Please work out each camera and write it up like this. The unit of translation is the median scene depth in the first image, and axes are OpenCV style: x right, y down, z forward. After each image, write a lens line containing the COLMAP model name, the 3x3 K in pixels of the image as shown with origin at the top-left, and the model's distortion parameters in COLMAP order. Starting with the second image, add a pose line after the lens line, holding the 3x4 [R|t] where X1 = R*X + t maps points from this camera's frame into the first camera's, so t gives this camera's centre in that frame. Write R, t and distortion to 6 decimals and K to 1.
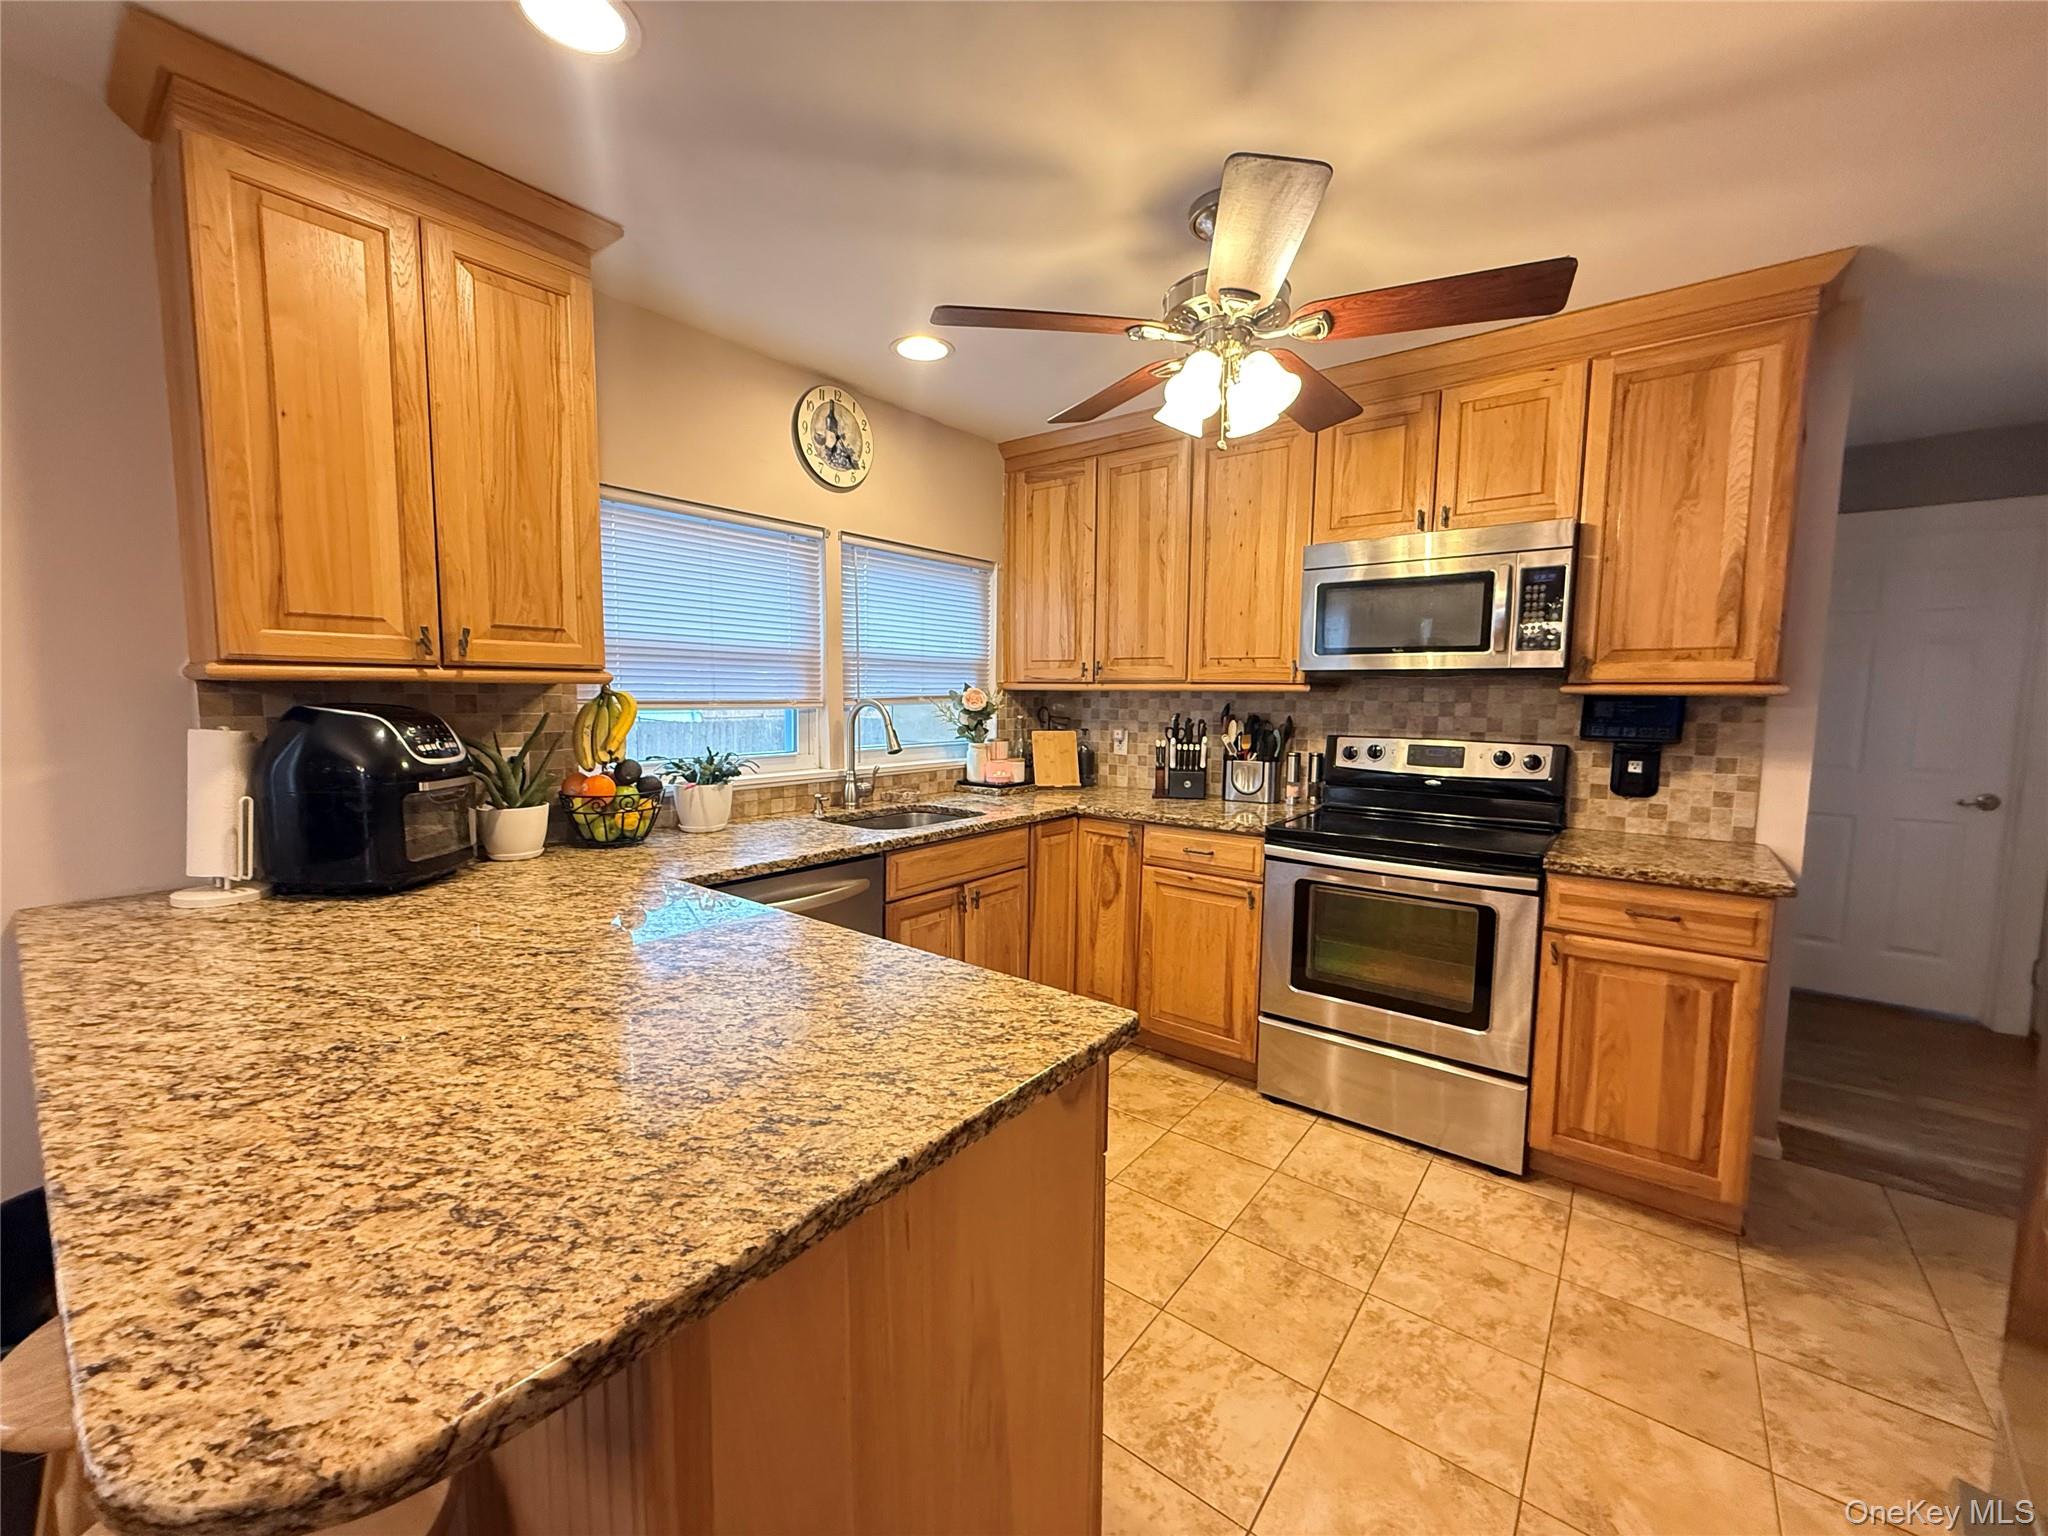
lens RADIAL K [[817.9, 0, 1018.8], [0, 817.9, 767.4], [0, 0, 1]] dist [-0.000673, 0.000299]
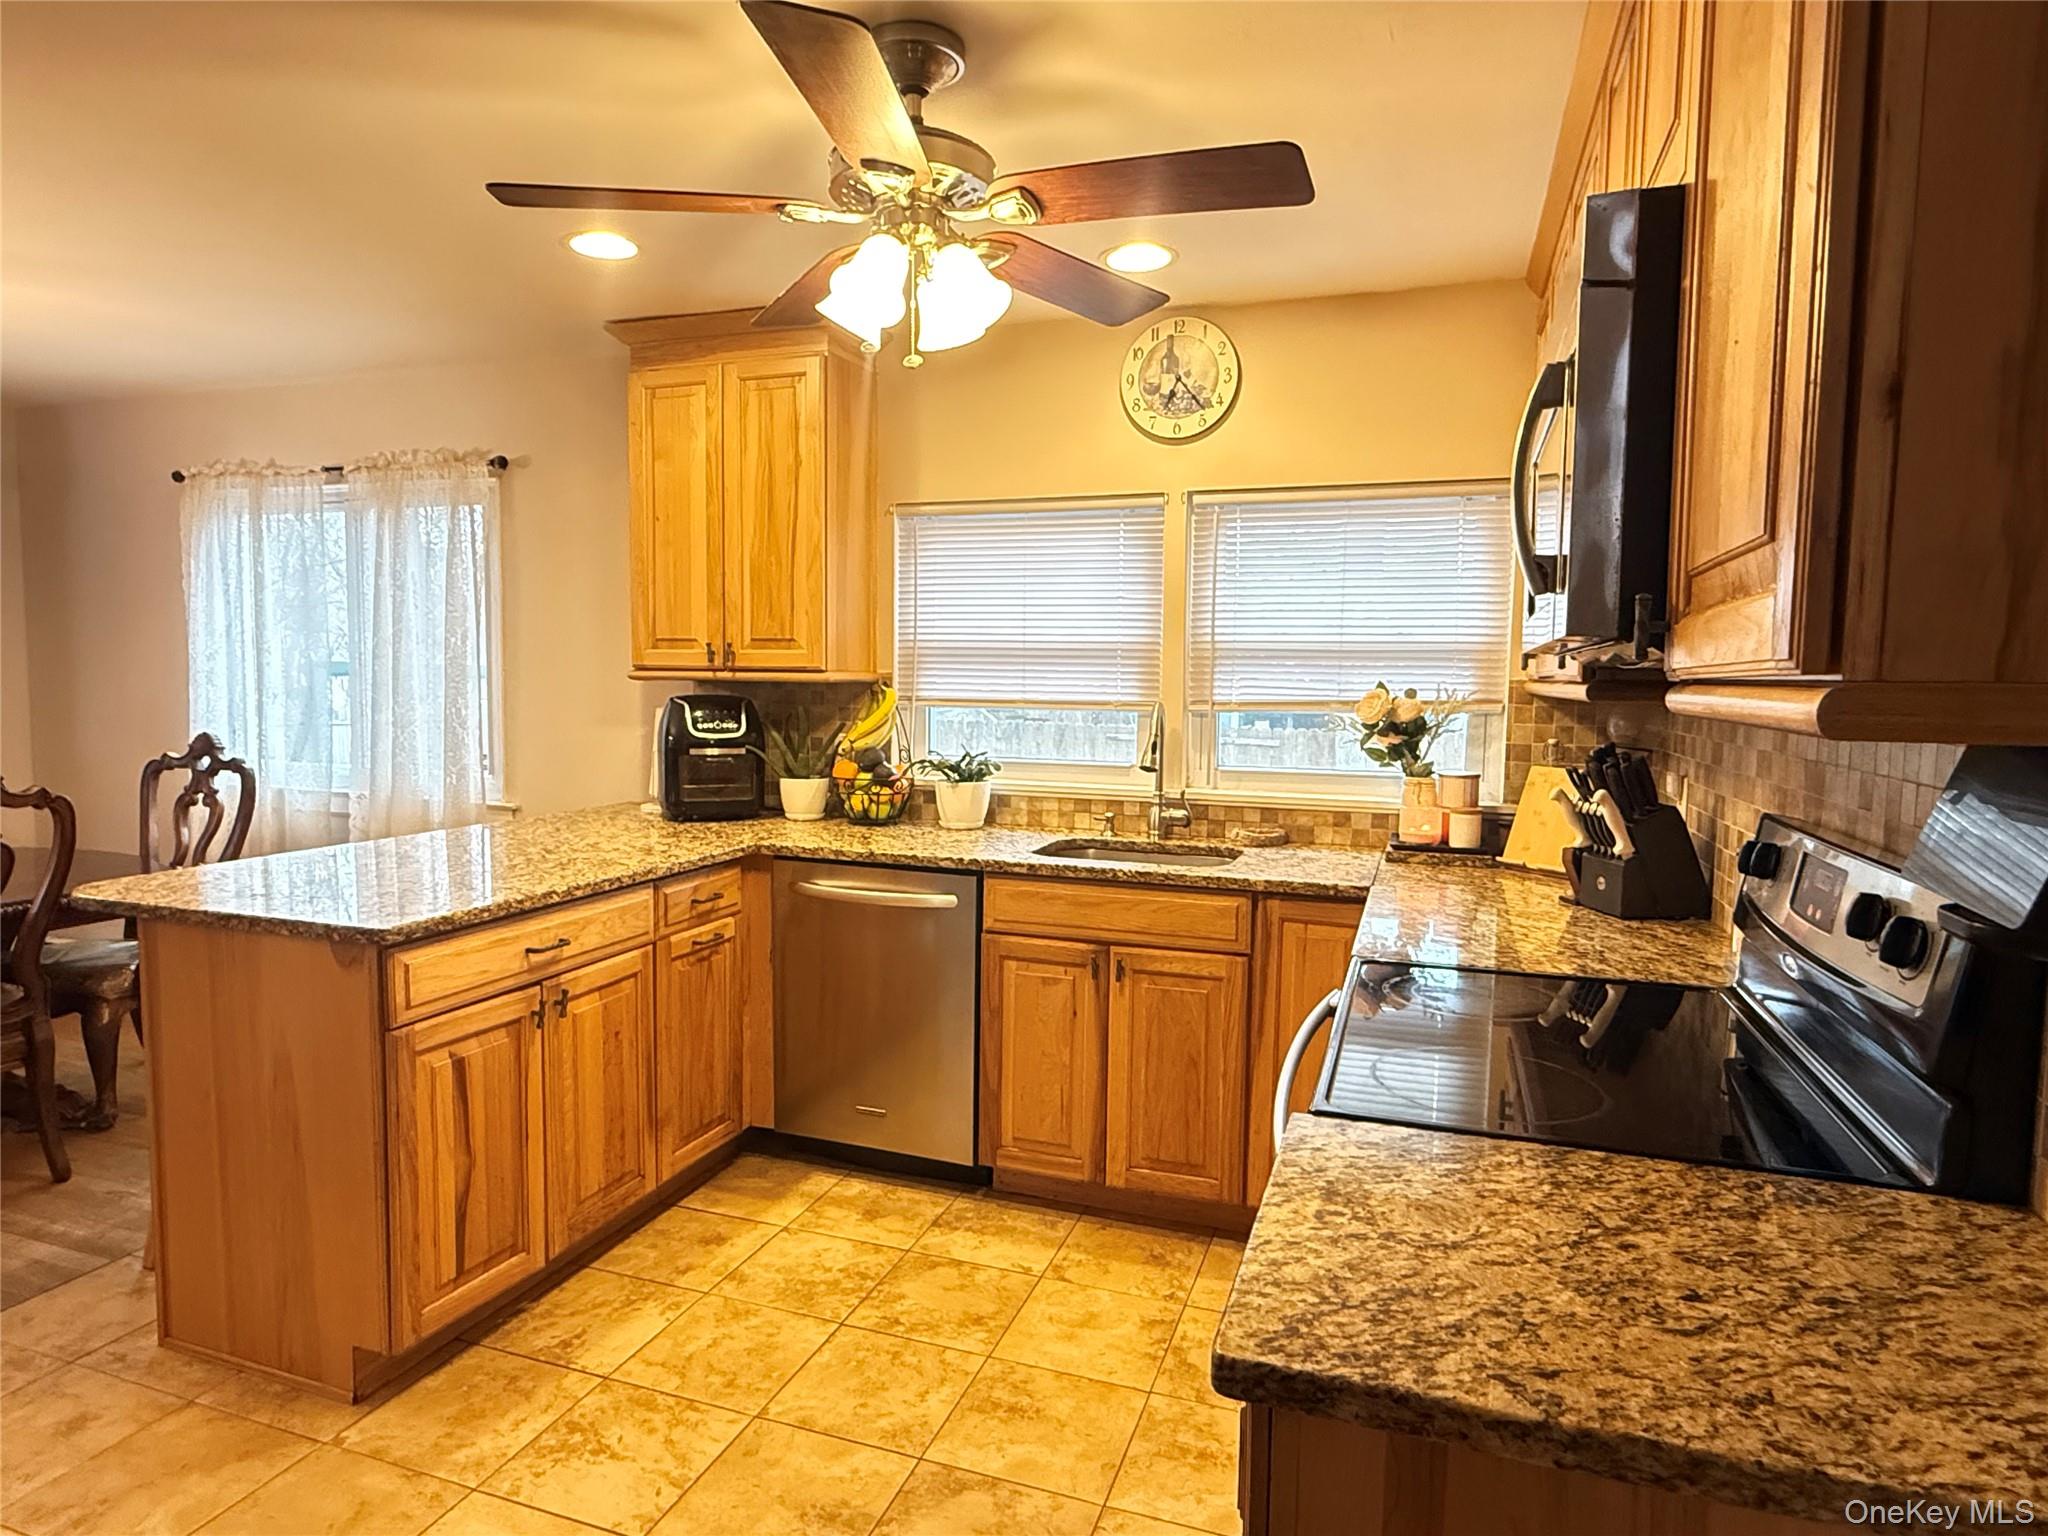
lens RADIAL K [[1176.4, 0, 1015.6], [0, 1176.4, 777.7], [0, 0, 1]] dist [-0.001862, -0.000599]
pose [[0.315875, 0.076187, -0.945737, 1.440689], [-0.098274, 0.994037, 0.047255, -0.085708], [0.943698, 0.078015, 0.321479, 0.854873]]
